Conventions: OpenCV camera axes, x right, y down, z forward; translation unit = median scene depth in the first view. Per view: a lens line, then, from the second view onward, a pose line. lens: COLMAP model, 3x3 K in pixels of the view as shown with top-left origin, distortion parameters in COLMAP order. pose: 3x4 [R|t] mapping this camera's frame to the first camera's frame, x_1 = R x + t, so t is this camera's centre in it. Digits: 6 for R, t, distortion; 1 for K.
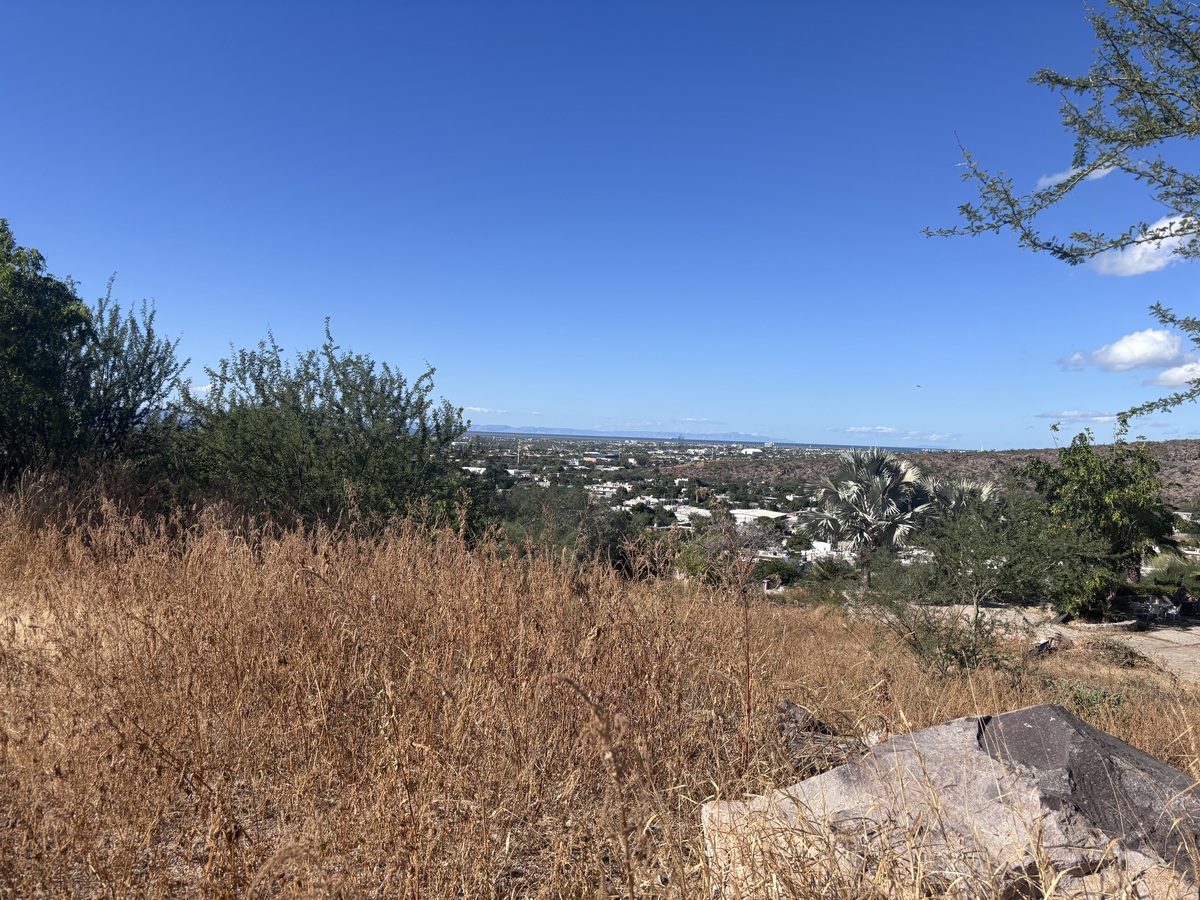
lens RADIAL K [[901.4, 0, 598.5], [0, 901.4, 458.8], [0, 0, 1]] dist [0.024362, -0.021240]
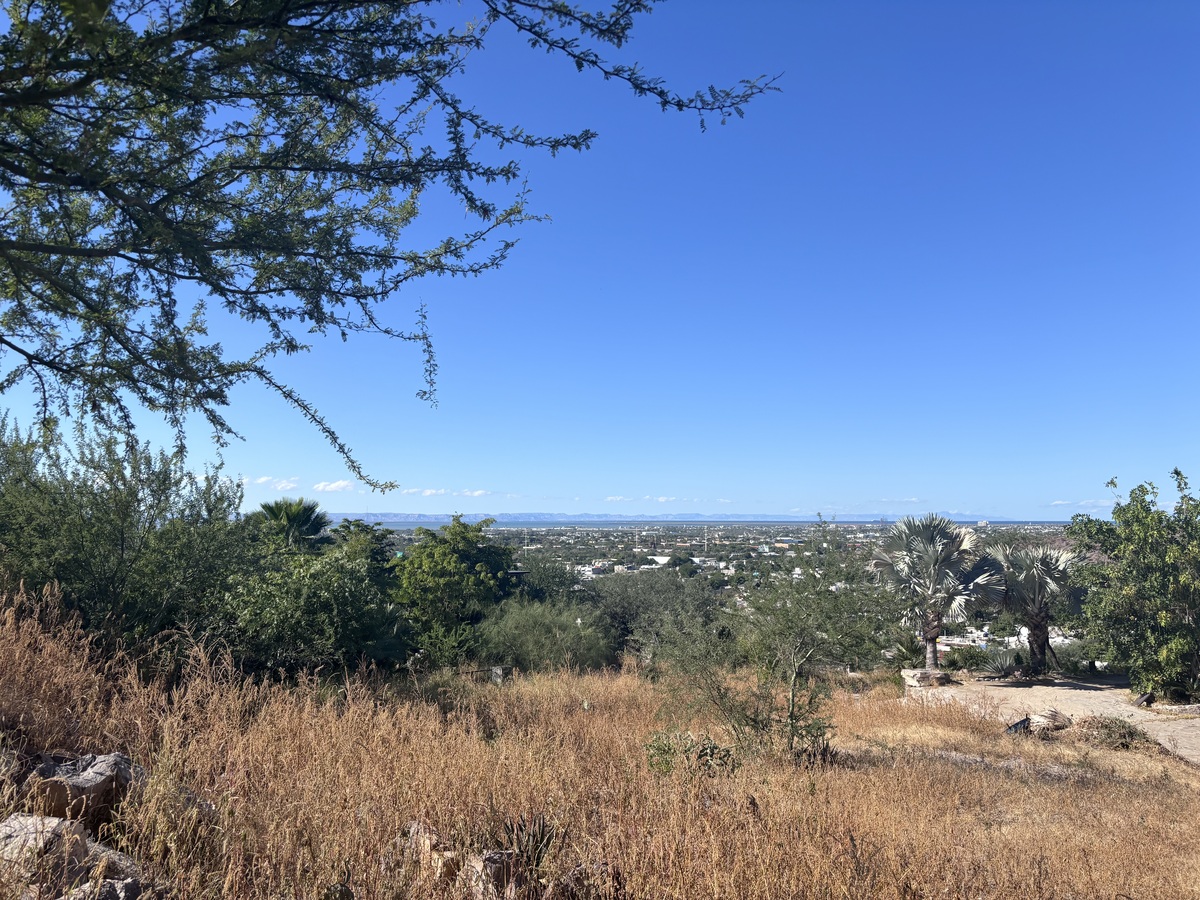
lens RADIAL K [[901.4, 0, 602.0], [0, 901.4, 438.3], [0, 0, 1]] dist [0.024362, -0.021240]
pose [[0.976458, -0.058322, -0.207674, 0.205164], [0.032812, 0.991711, -0.124230, 0.018531], [0.213198, 0.114491, 0.970277, 0.011576]]
